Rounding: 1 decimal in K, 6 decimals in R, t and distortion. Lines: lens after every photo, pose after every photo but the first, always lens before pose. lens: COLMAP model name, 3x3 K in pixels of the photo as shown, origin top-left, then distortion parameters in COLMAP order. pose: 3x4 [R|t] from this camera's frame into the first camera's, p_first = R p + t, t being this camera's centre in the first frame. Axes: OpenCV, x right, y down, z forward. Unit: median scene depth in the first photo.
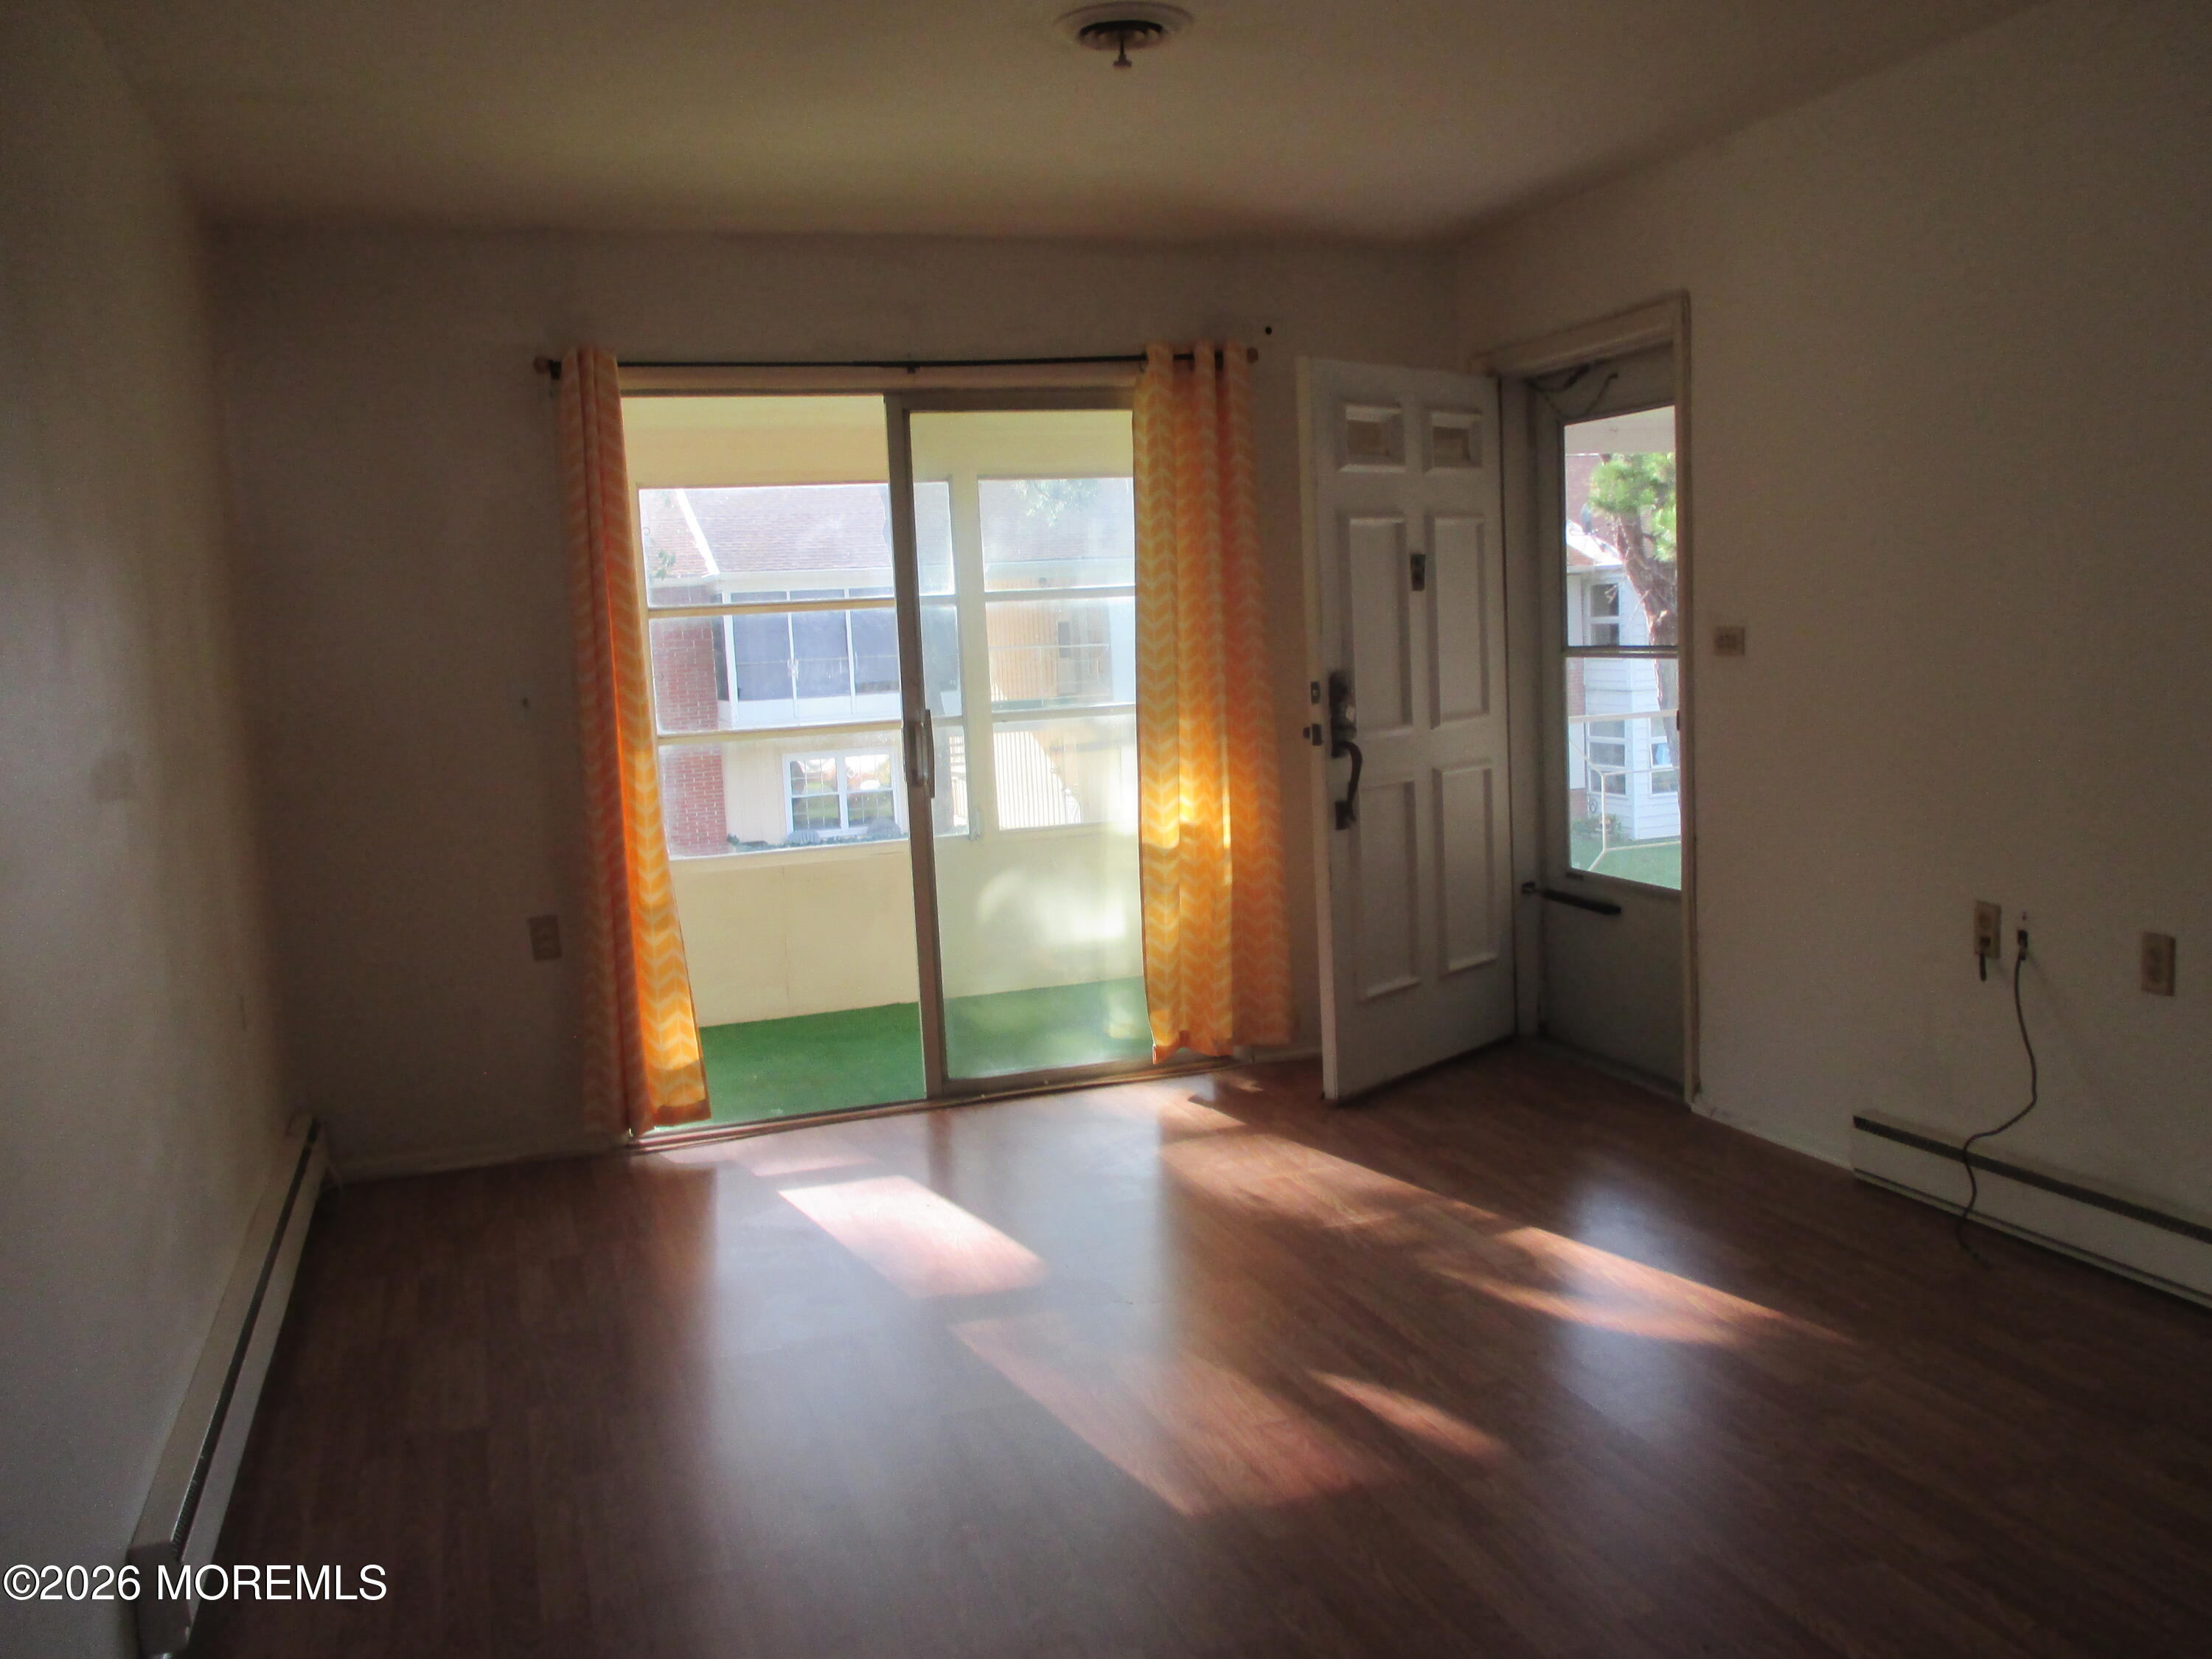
lens RADIAL K [[1864.5, 0, 1103.0], [0, 1864.5, 833.8], [0, 0, 1]] dist [0.000965, -0.013424]
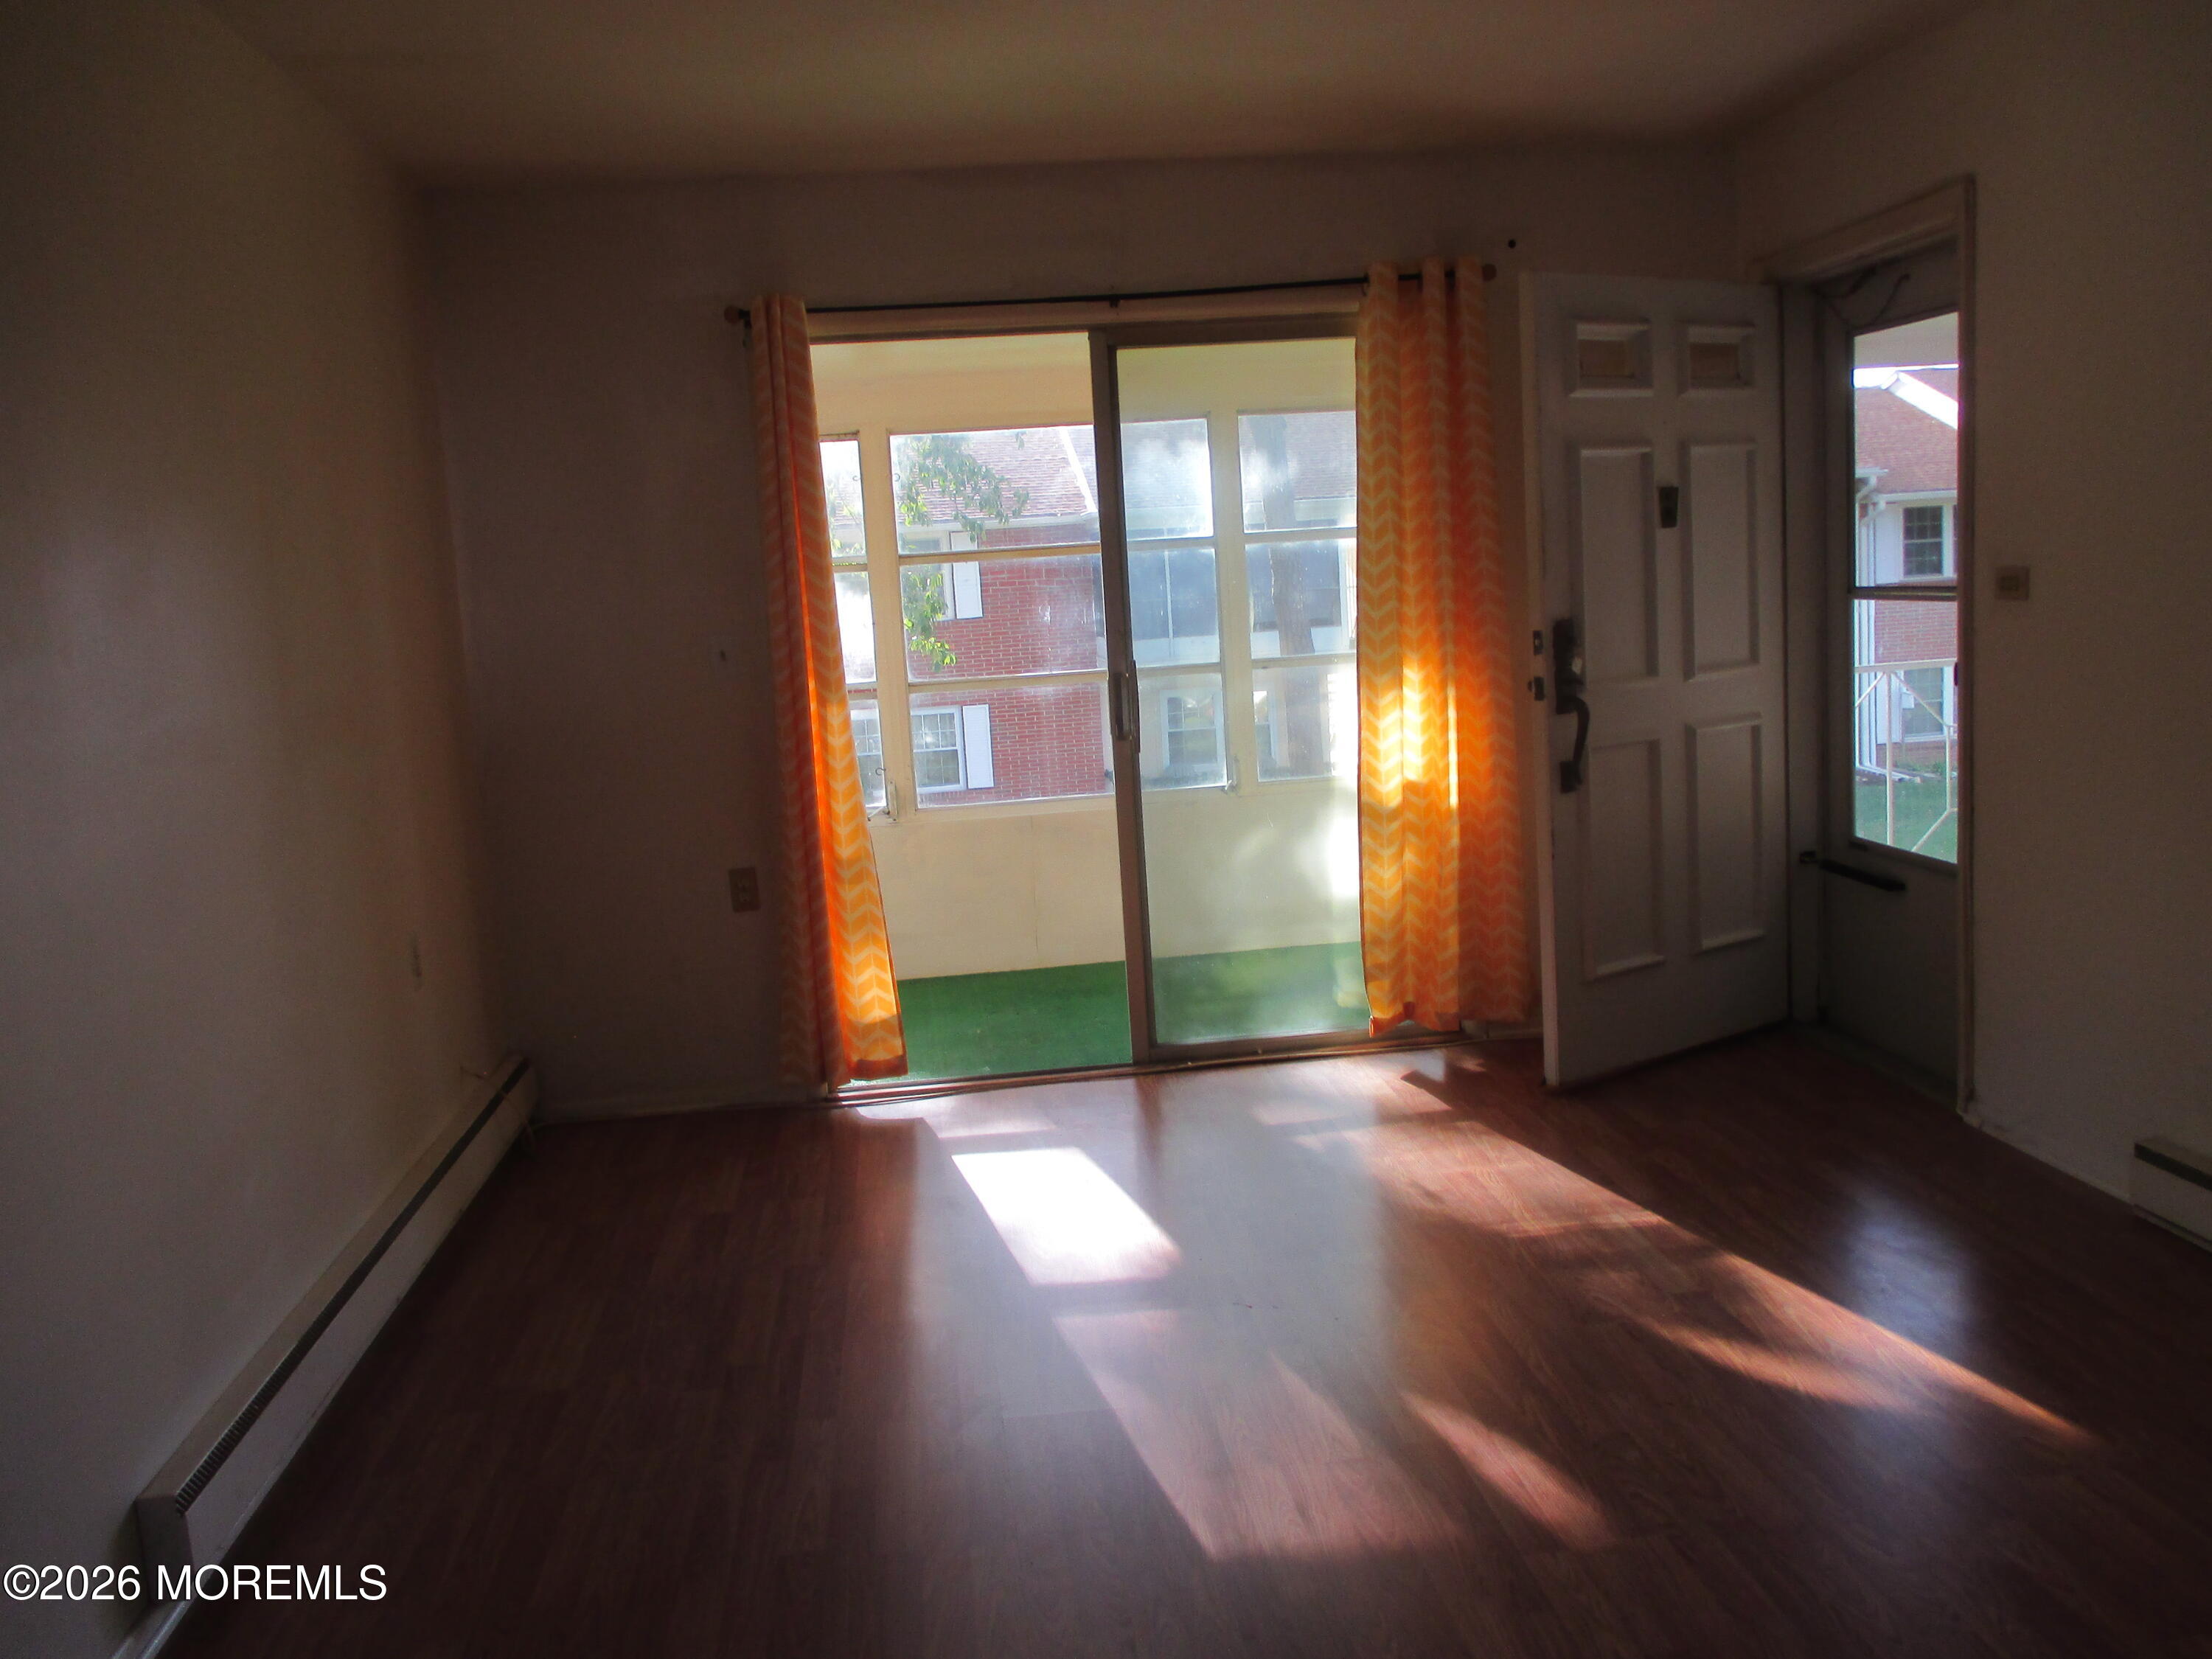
lens RADIAL K [[1864.5, 0, 1093.6], [0, 1864.5, 826.0], [0, 0, 1]] dist [0.000965, -0.013424]
pose [[0.976377, 0.018506, -0.215282, 0.096175], [-0.011777, 0.999402, 0.032498, -0.012561], [0.215755, -0.029194, 0.976011, 0.058072]]
